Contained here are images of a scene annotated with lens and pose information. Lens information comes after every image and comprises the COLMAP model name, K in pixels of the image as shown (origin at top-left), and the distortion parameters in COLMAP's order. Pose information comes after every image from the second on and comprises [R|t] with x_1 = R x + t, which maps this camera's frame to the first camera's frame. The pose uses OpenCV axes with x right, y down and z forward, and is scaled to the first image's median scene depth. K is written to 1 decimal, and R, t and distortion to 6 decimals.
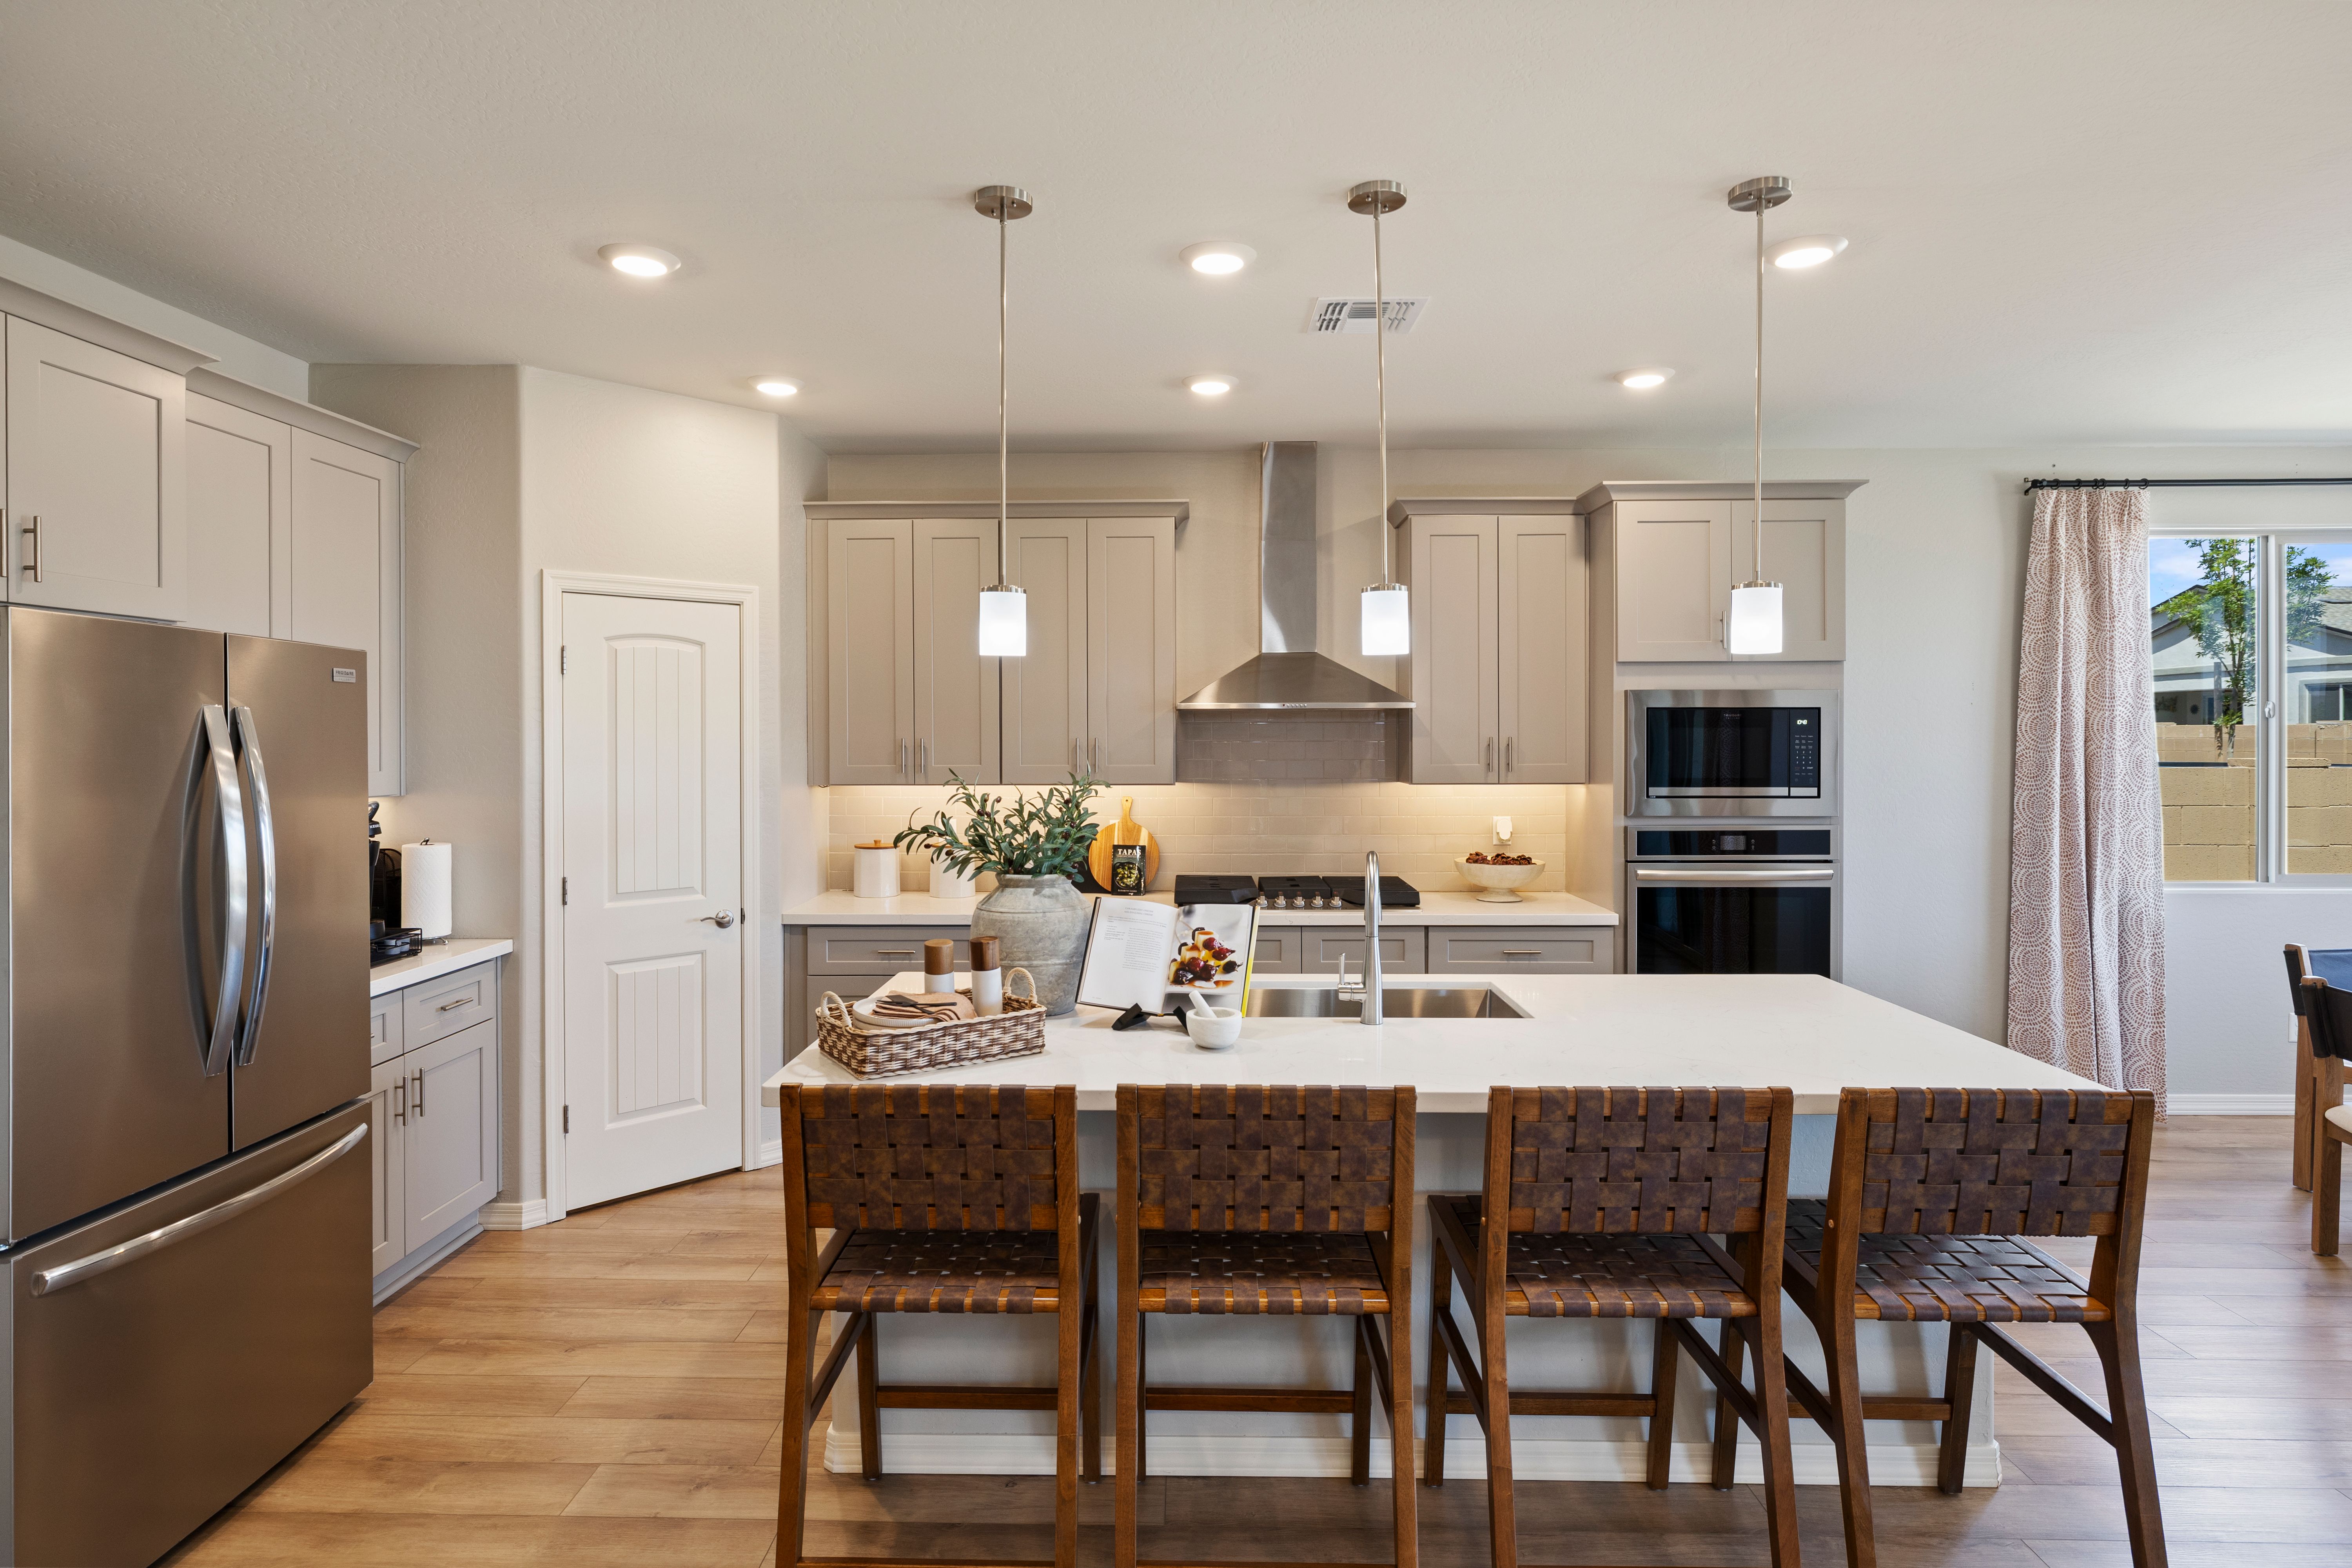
lens RADIAL K [[1144.3, 0, 1177.0], [0, 1144.3, 768.9], [0, 0, 1]] dist [-0.007146, 0.000334]
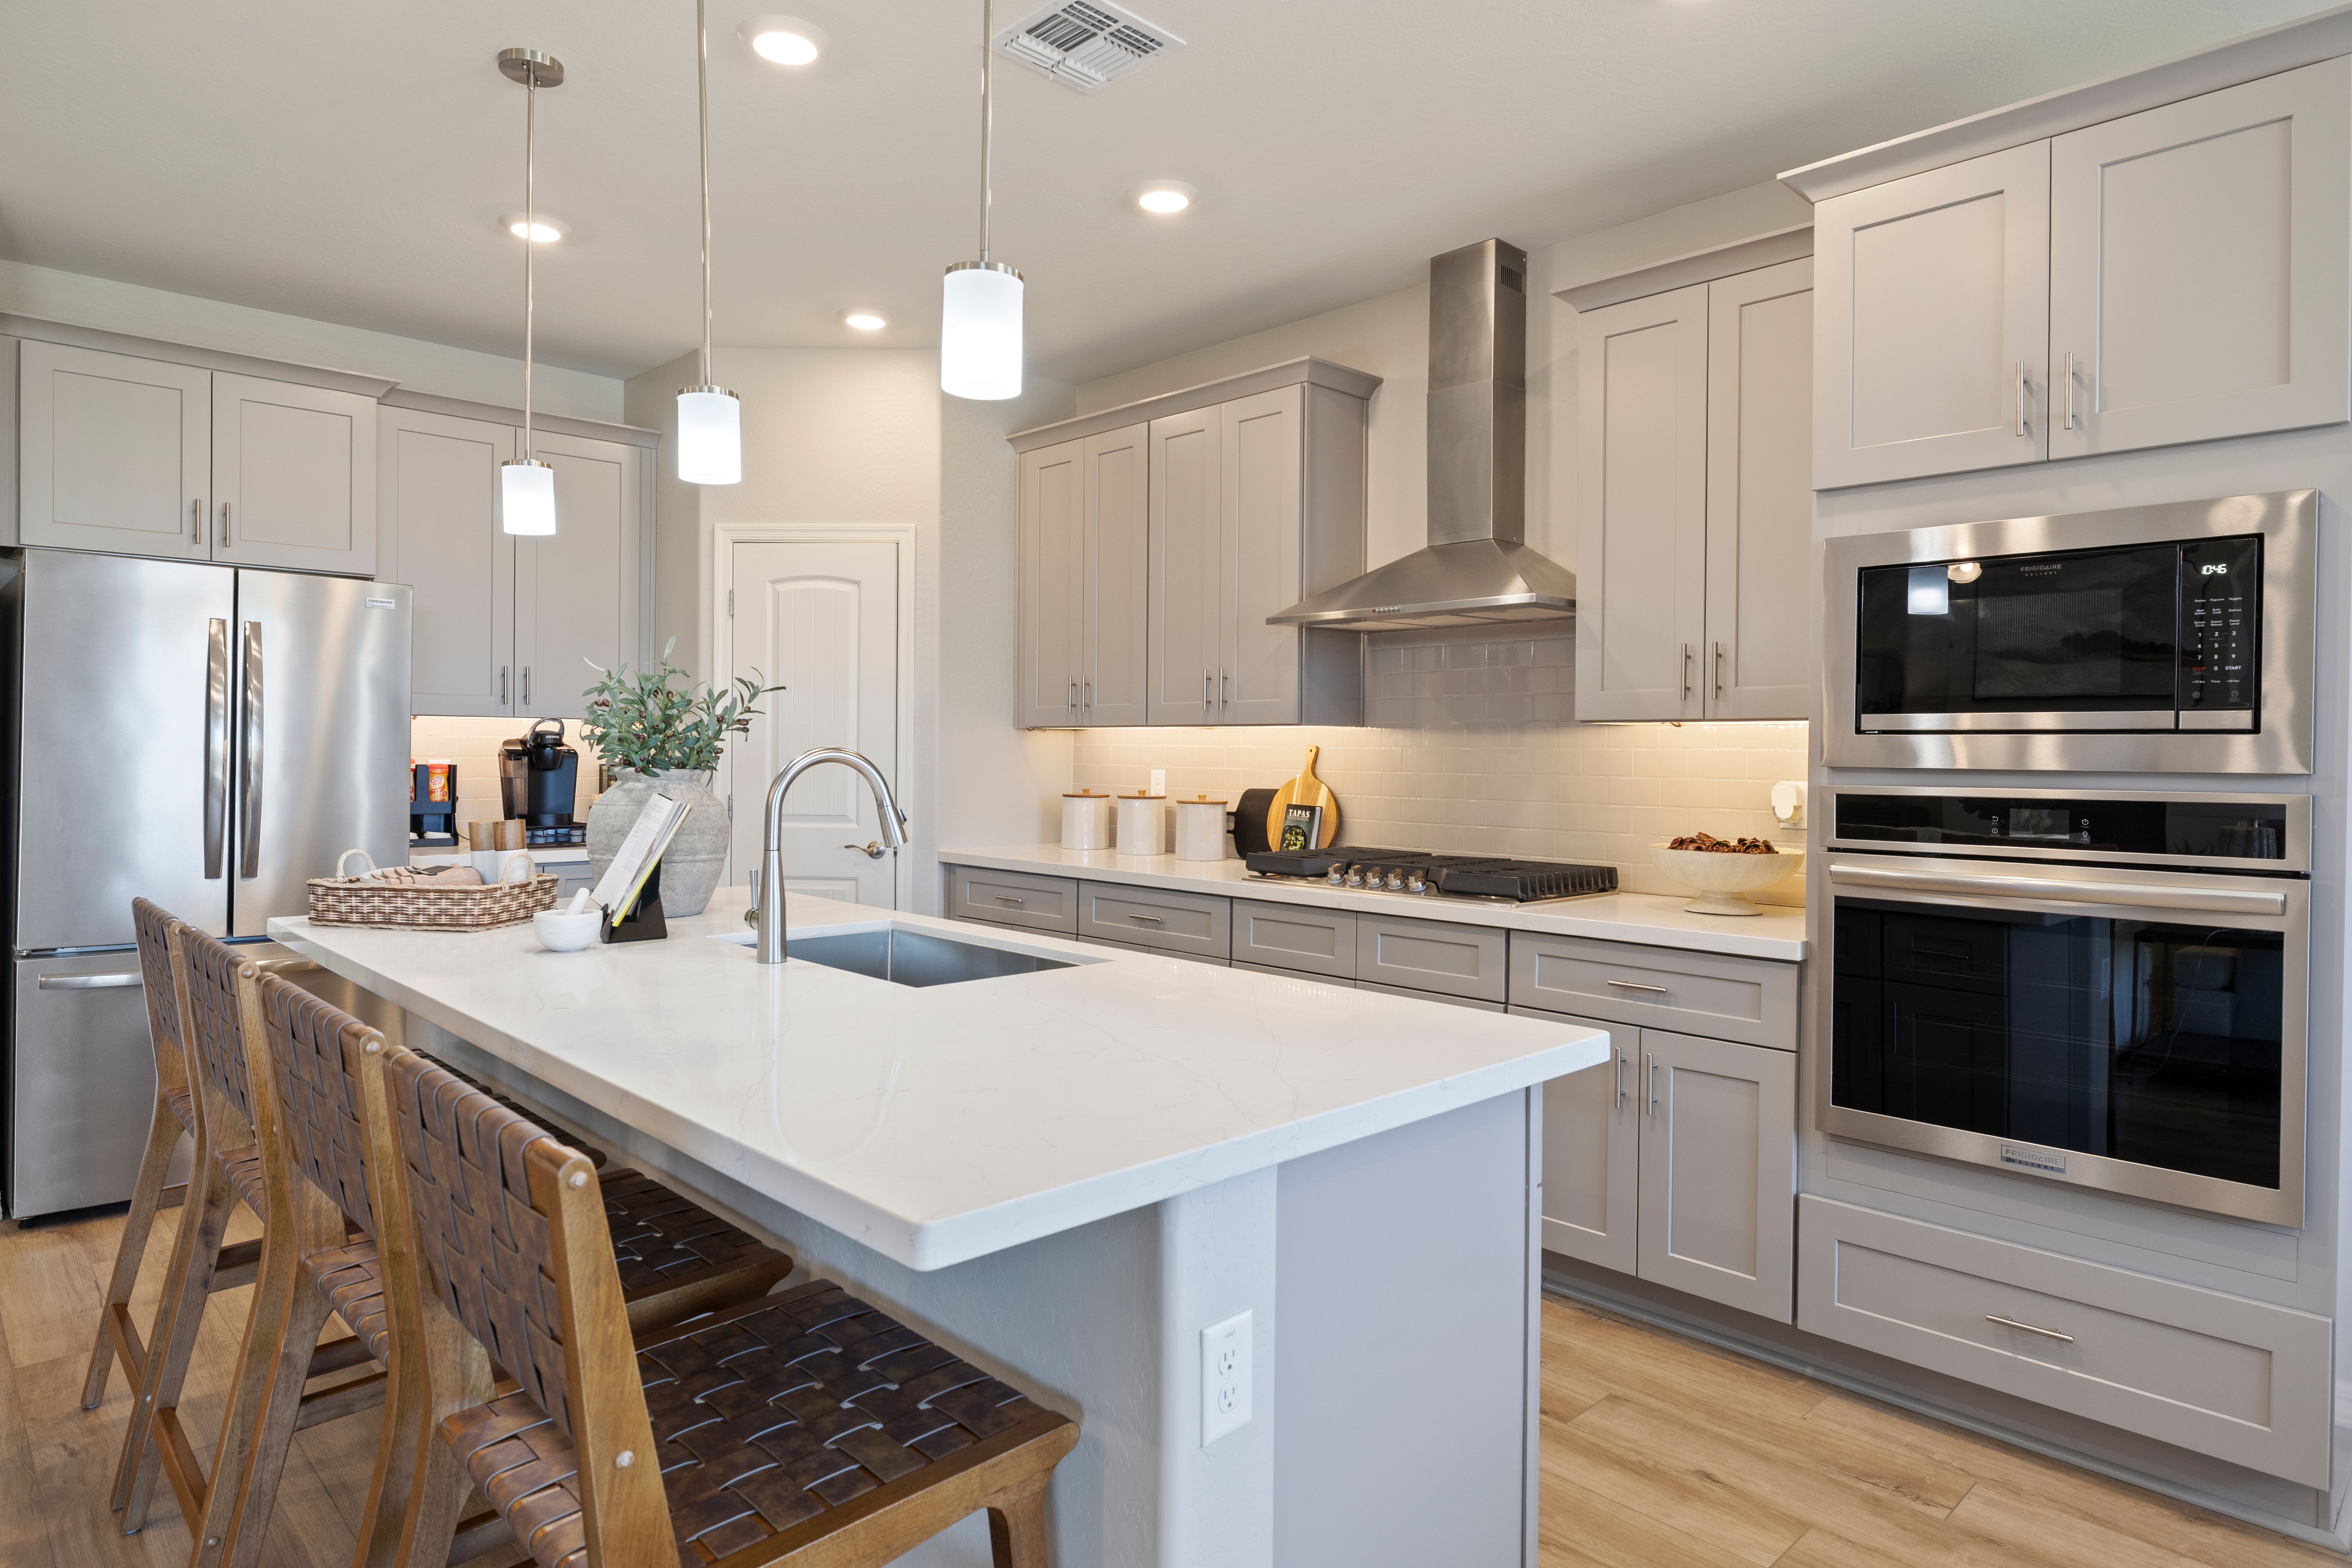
lens RADIAL K [[1278.9, 0, 1180.6], [0, 1278.9, 768.9], [0, 0, 1]] dist [0.003694, 0.001005]
pose [[0.740143, 0.021007, -0.672122, 0.587077], [-0.028205, 0.999602, 0.000183, 0.051653], [0.671858, 0.018821, 0.740441, 0.333463]]
